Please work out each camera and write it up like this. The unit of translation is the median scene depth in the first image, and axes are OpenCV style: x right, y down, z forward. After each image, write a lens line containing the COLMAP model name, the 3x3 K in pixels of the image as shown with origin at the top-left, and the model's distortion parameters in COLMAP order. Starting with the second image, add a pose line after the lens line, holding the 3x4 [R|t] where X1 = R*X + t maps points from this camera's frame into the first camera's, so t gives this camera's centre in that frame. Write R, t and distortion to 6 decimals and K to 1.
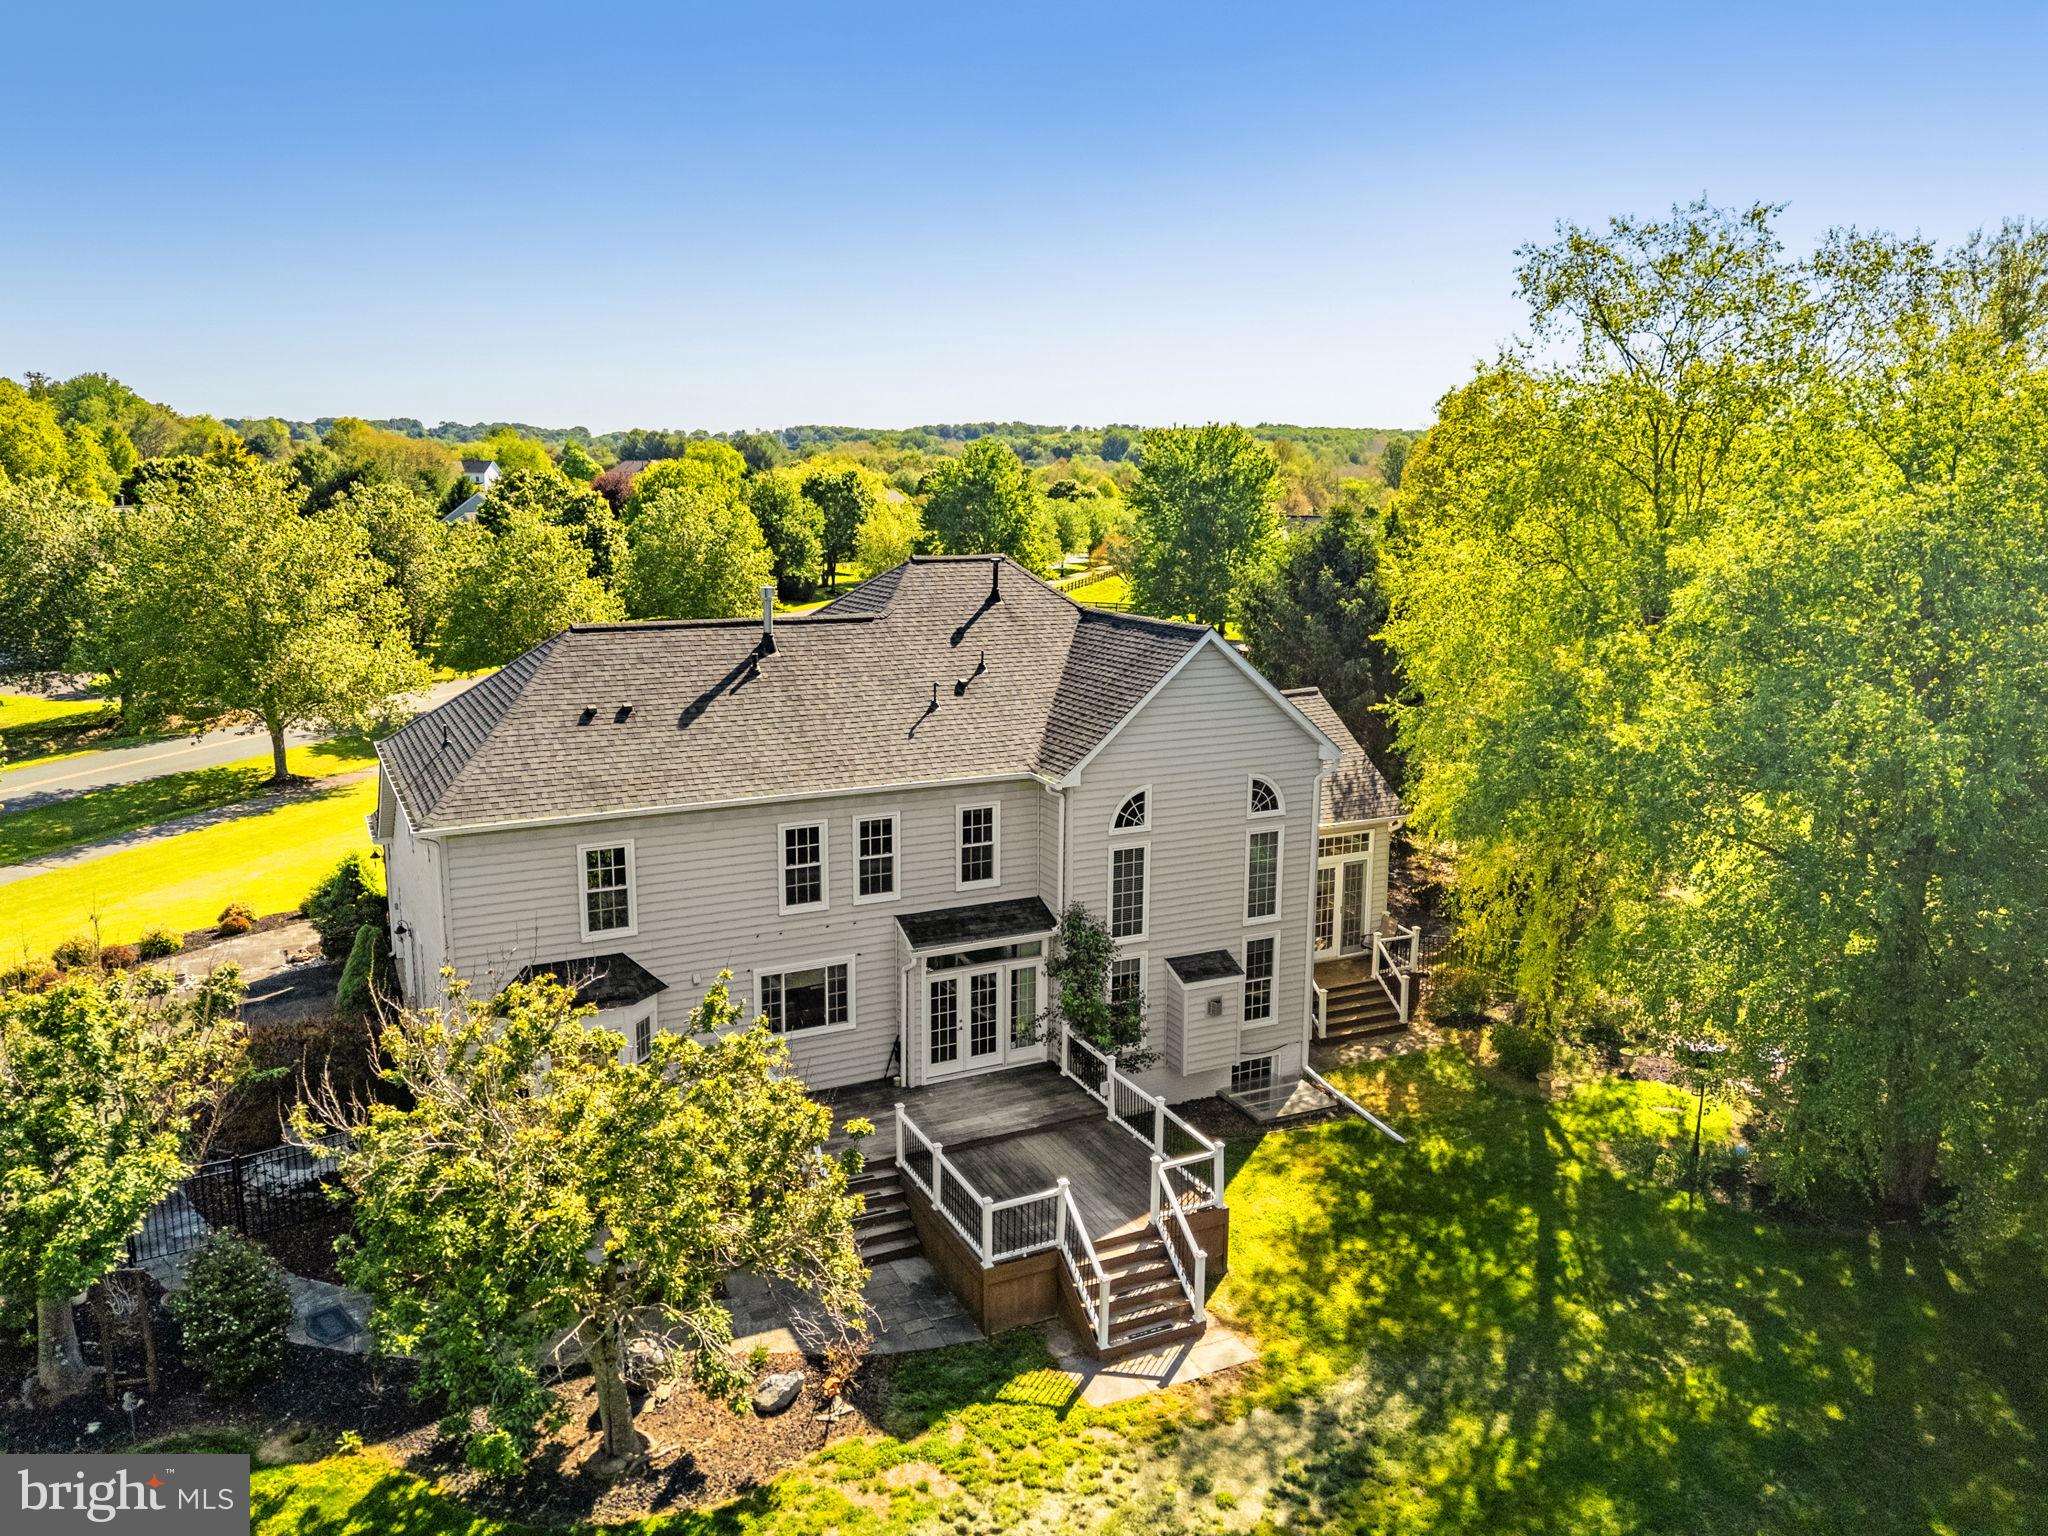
lens RADIAL K [[1556.4, 0, 1051.0], [0, 1556.4, 751.5], [0, 0, 1]] dist [0.067858, -0.056223]
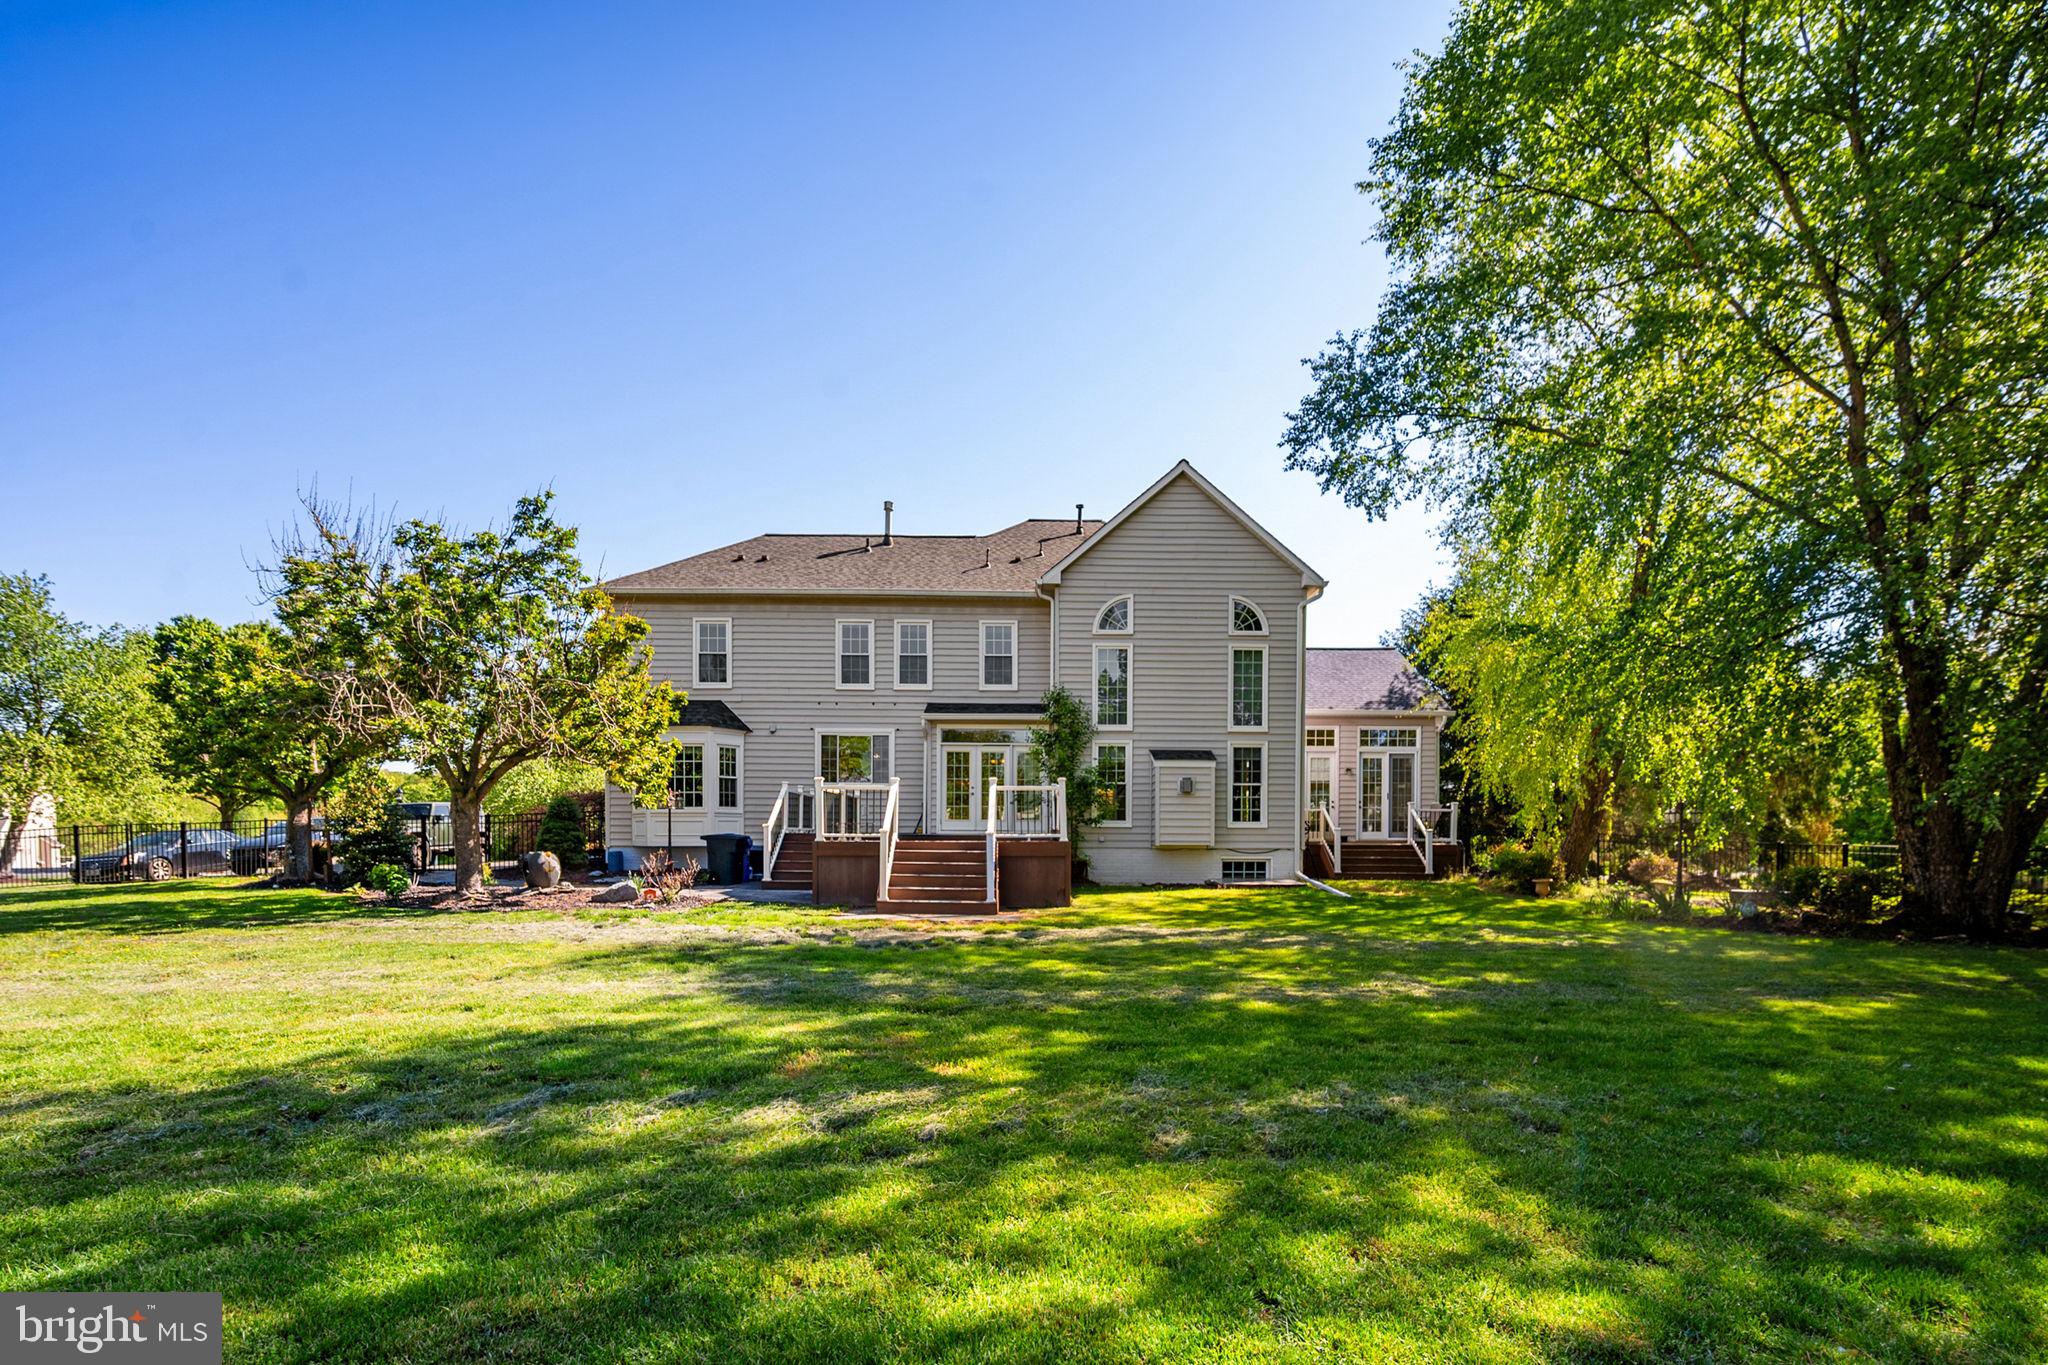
lens RADIAL K [[940.6, 0, 1016.7], [0, 940.6, 860.2], [0, 0, 1]] dist [-0.008744, 0.003259]
pose [[0.896600, 0.001129, -0.442841, 0.307270], [-0.080699, 0.983669, -0.160880, 0.348158], [0.435427, 0.179981, 0.882049, 0.360085]]
